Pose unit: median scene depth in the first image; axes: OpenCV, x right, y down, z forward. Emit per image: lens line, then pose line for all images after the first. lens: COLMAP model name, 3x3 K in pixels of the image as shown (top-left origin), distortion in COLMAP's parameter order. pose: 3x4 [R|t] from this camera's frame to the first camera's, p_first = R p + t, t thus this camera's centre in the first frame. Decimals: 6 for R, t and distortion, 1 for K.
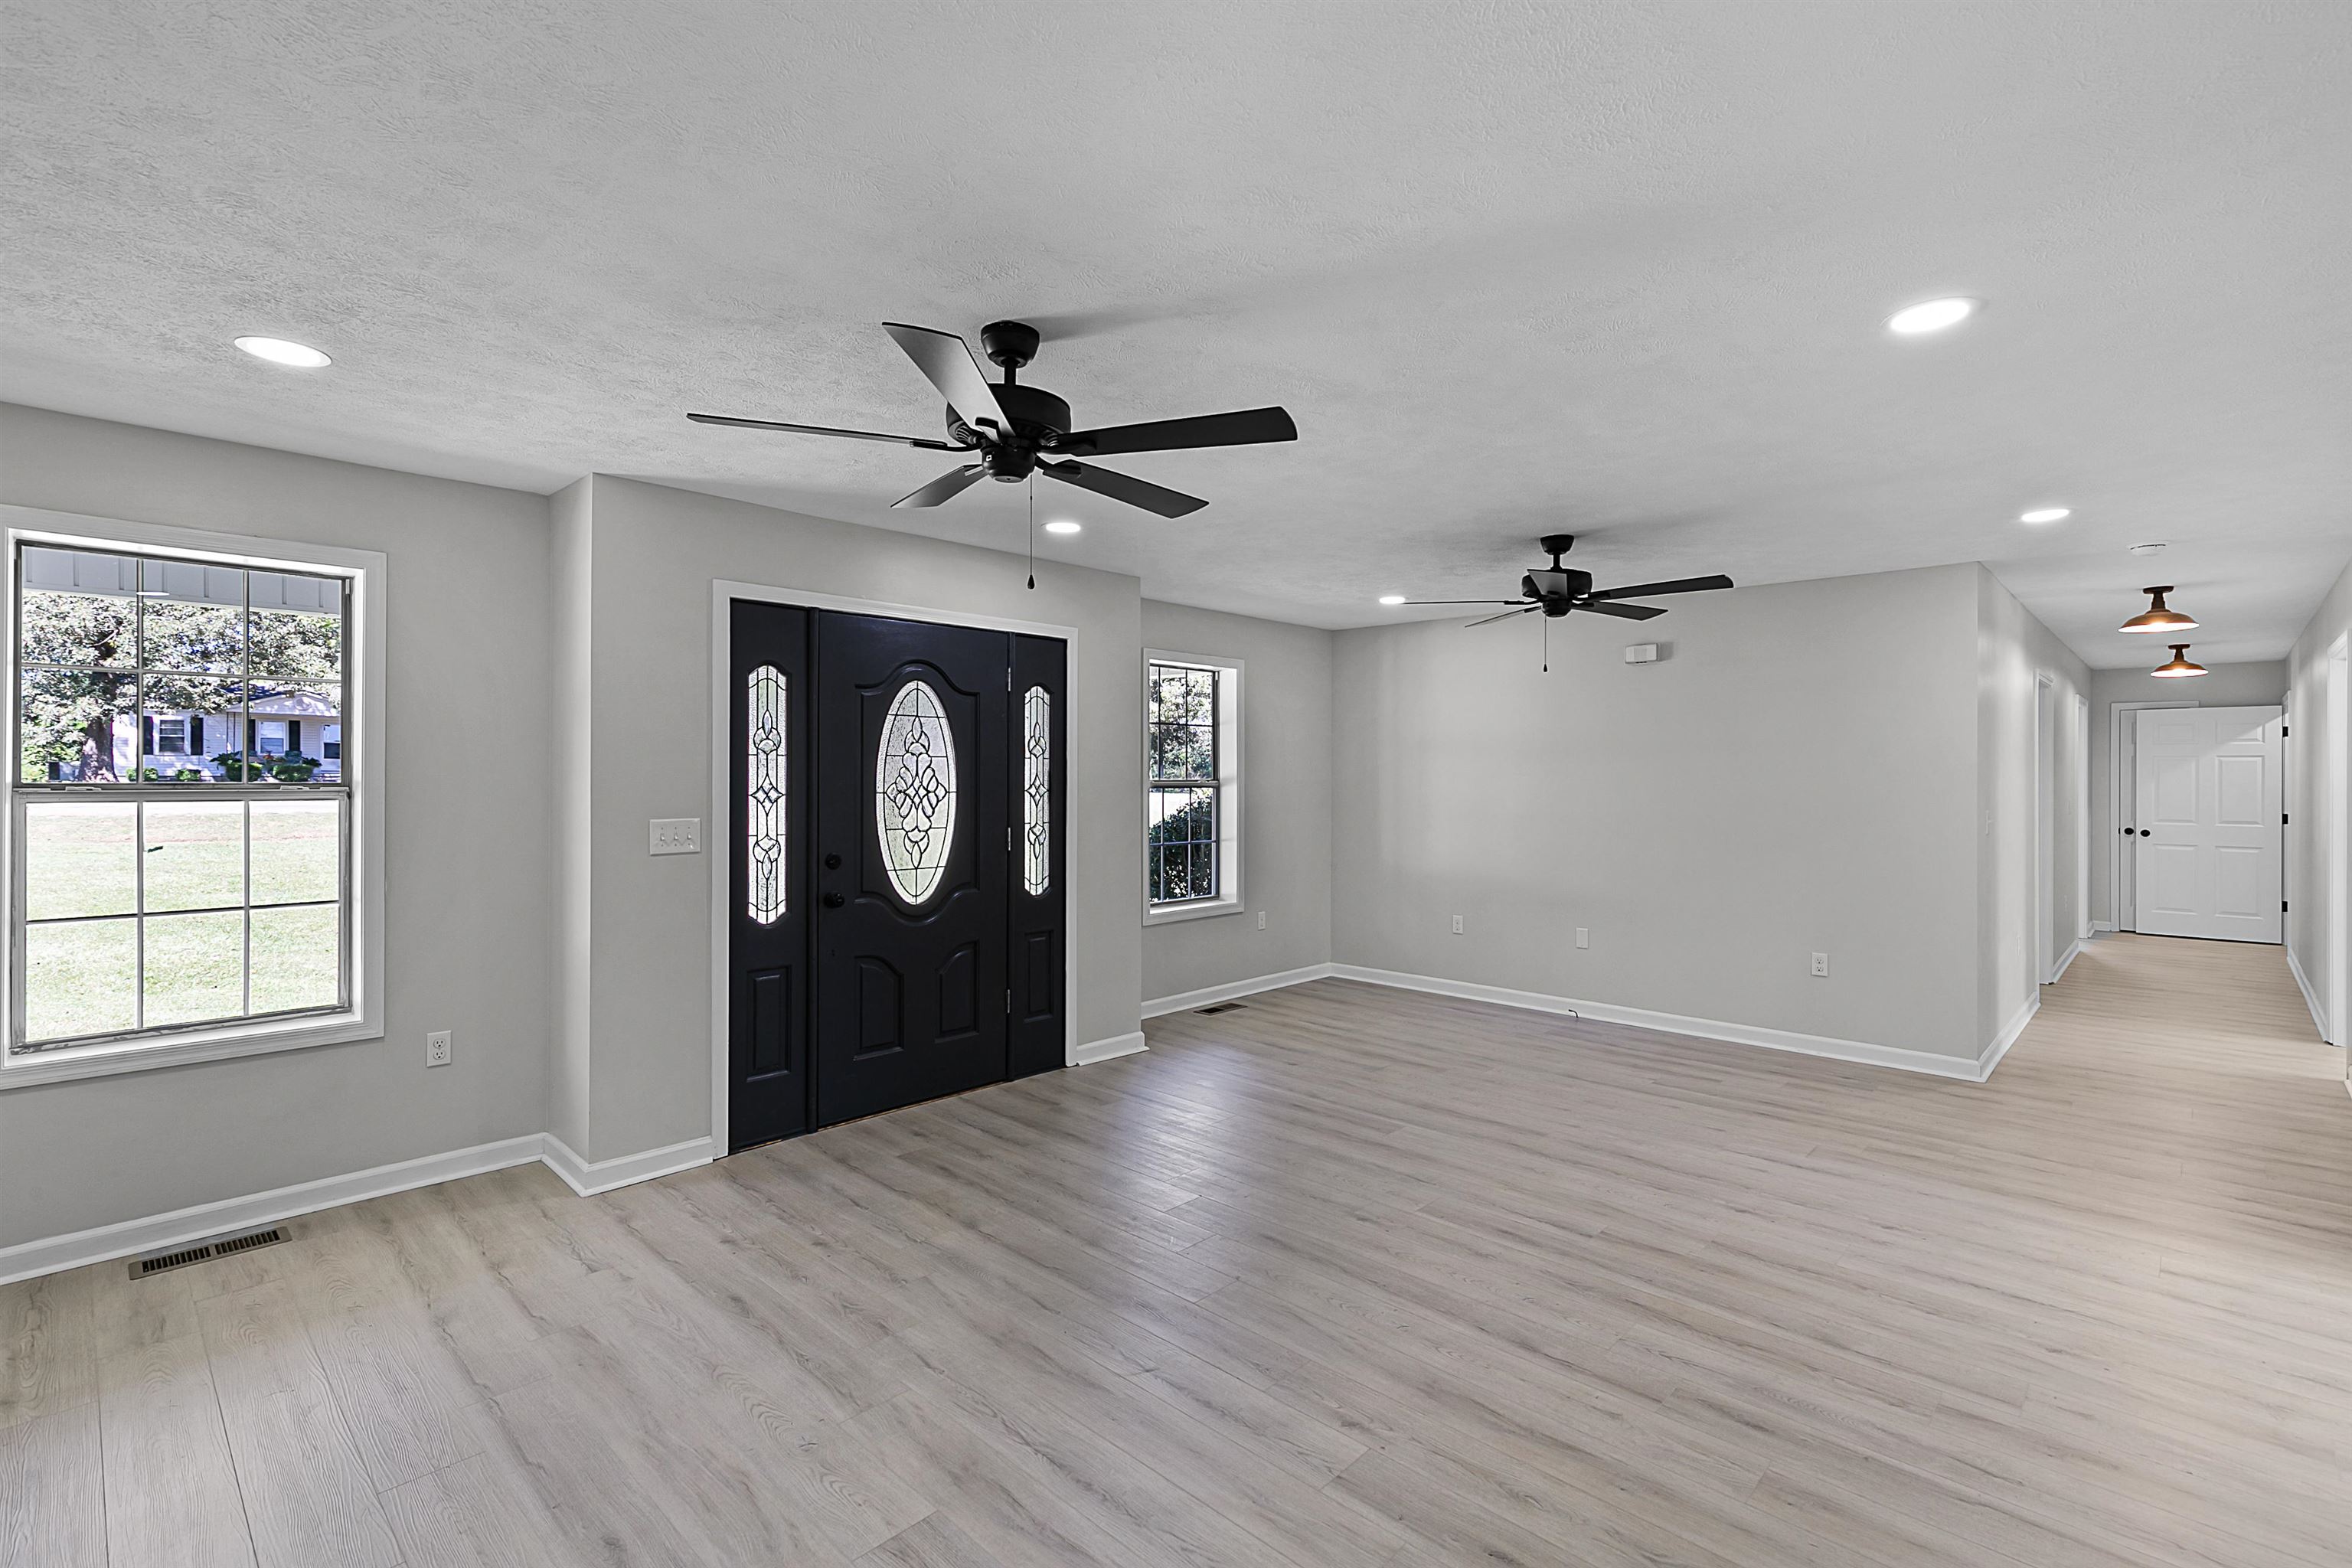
lens RADIAL K [[1062.2, 0, 1185.2], [0, 1062.2, 774.4], [0, 0, 1]] dist [0.002829, -0.000333]
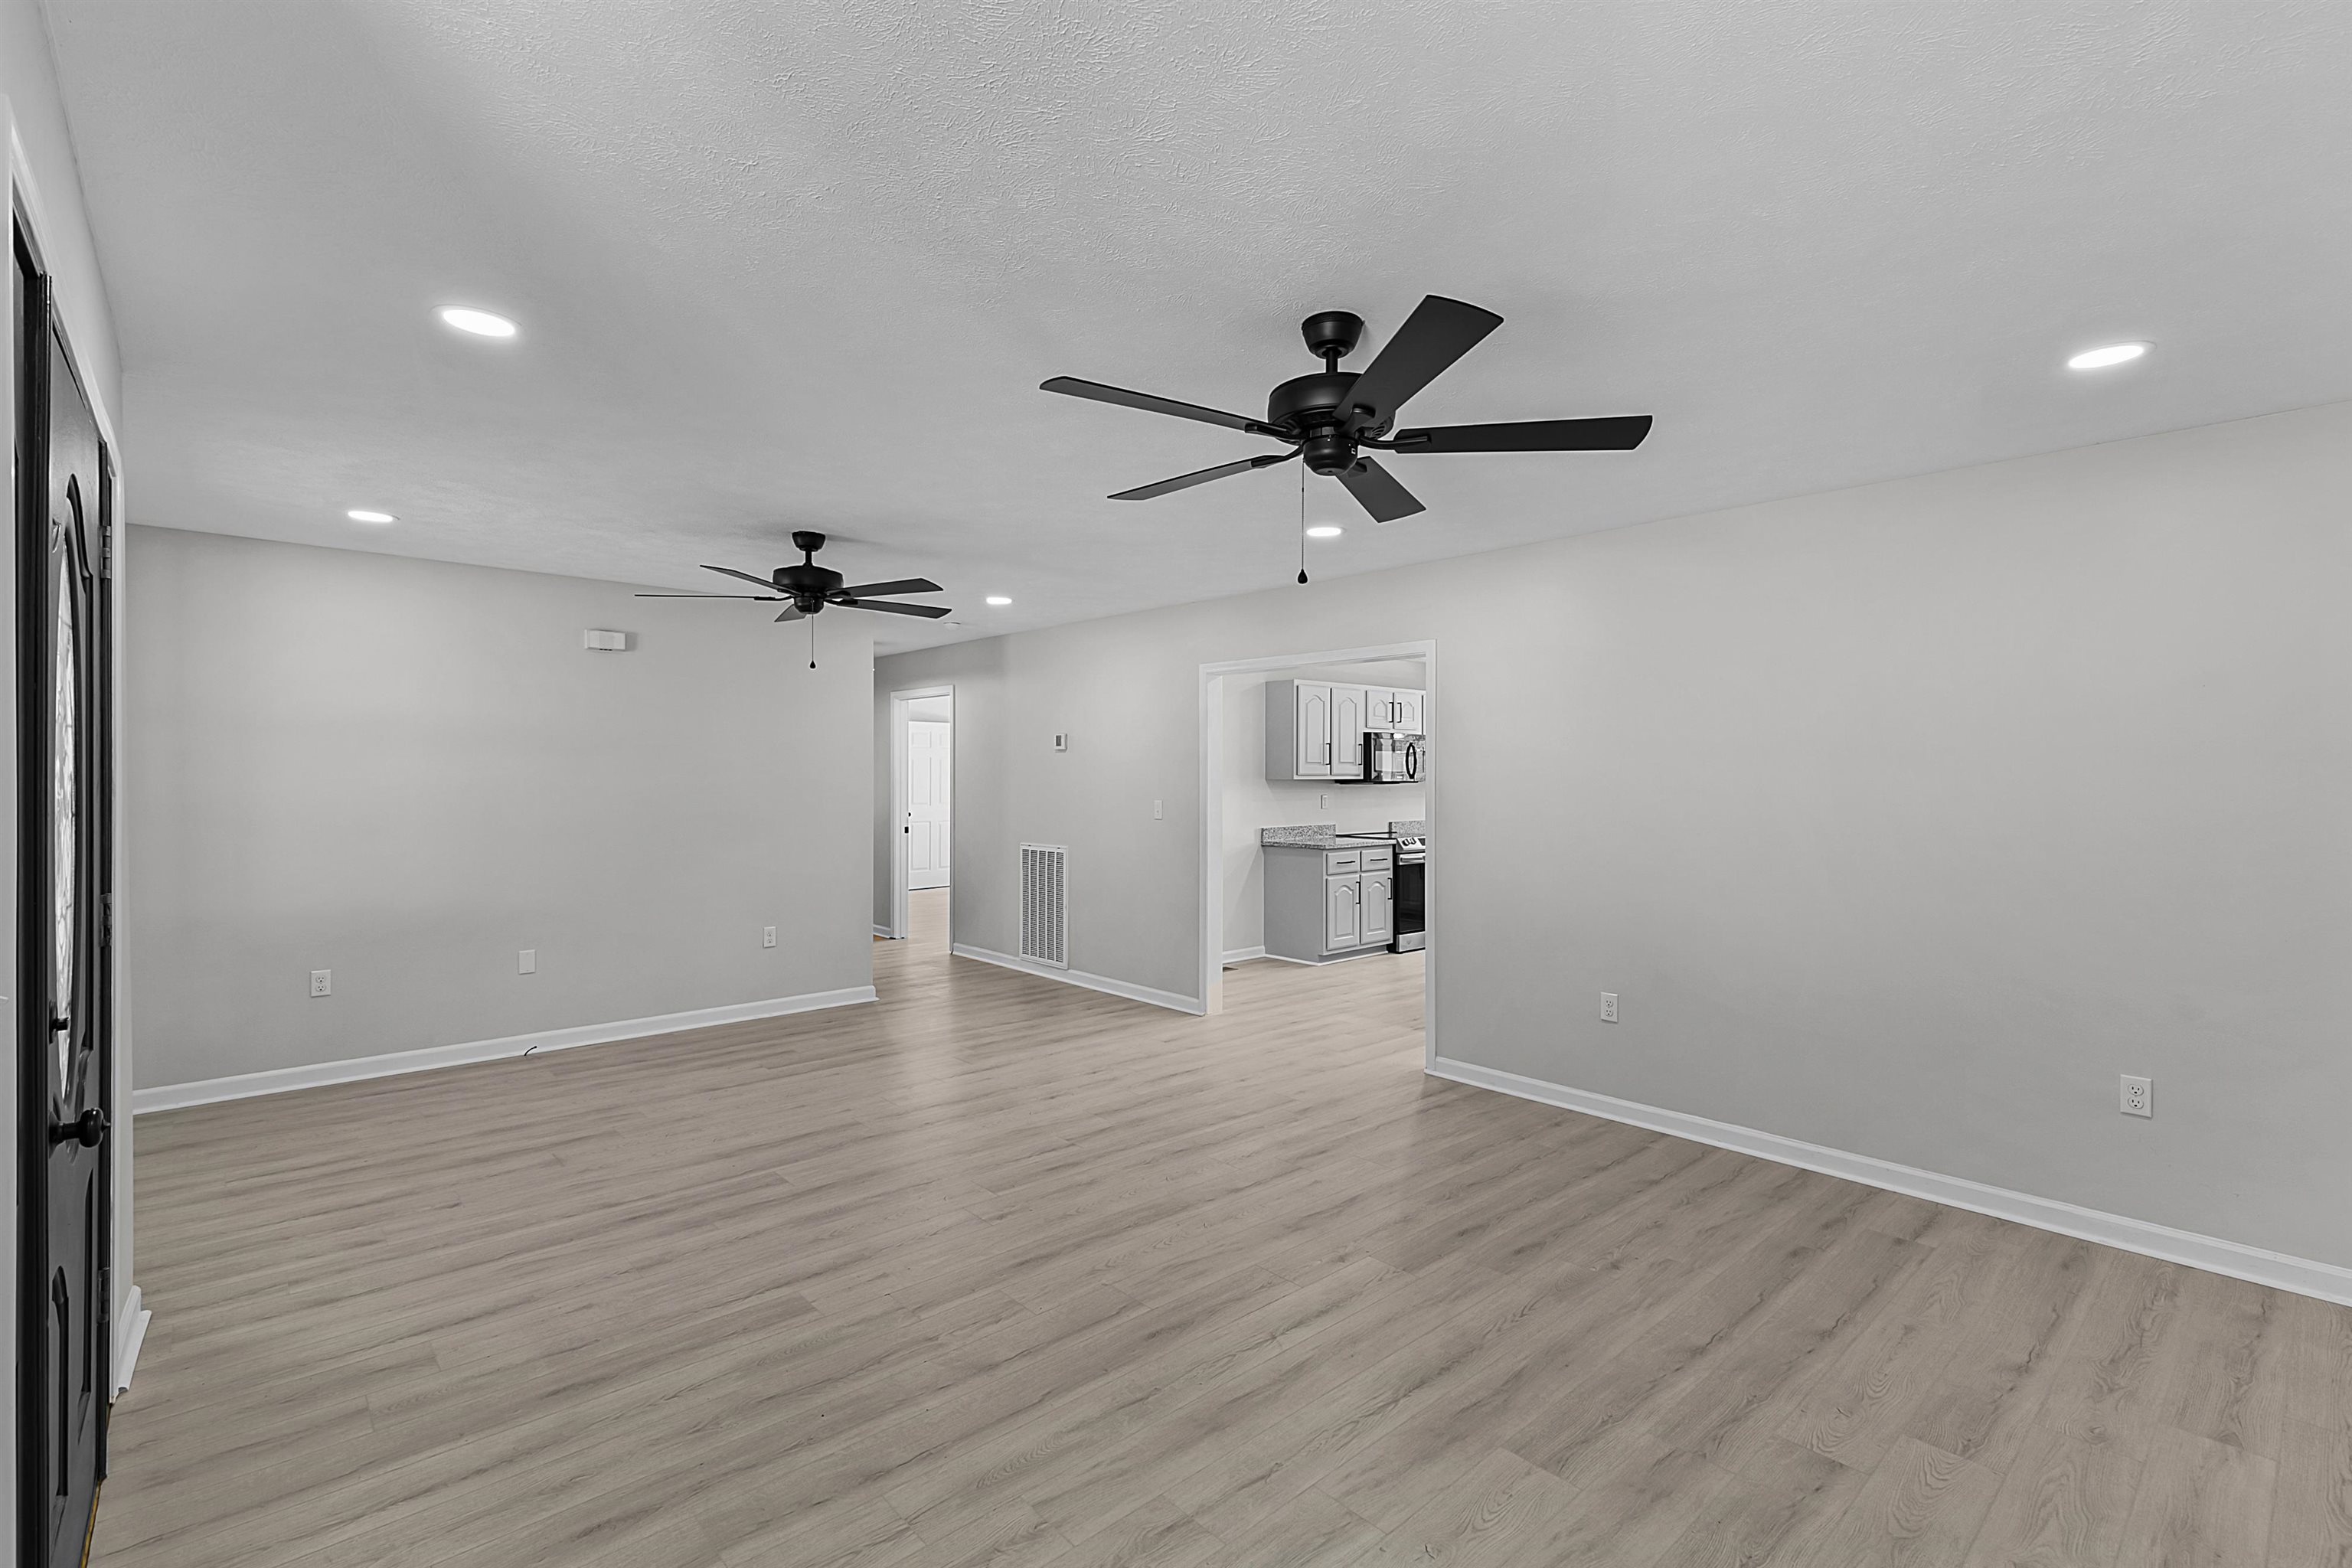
lens RADIAL K [[1062.2, 0, 1185.2], [0, 1062.2, 774.4], [0, 0, 1]] dist [0.002829, -0.000333]
pose [[0.074116, -0.006746, 0.997227, -0.821491], [-0.000161, 0.999977, 0.006777, -0.005462], [-0.997250, -0.000662, 0.074113, 0.758438]]
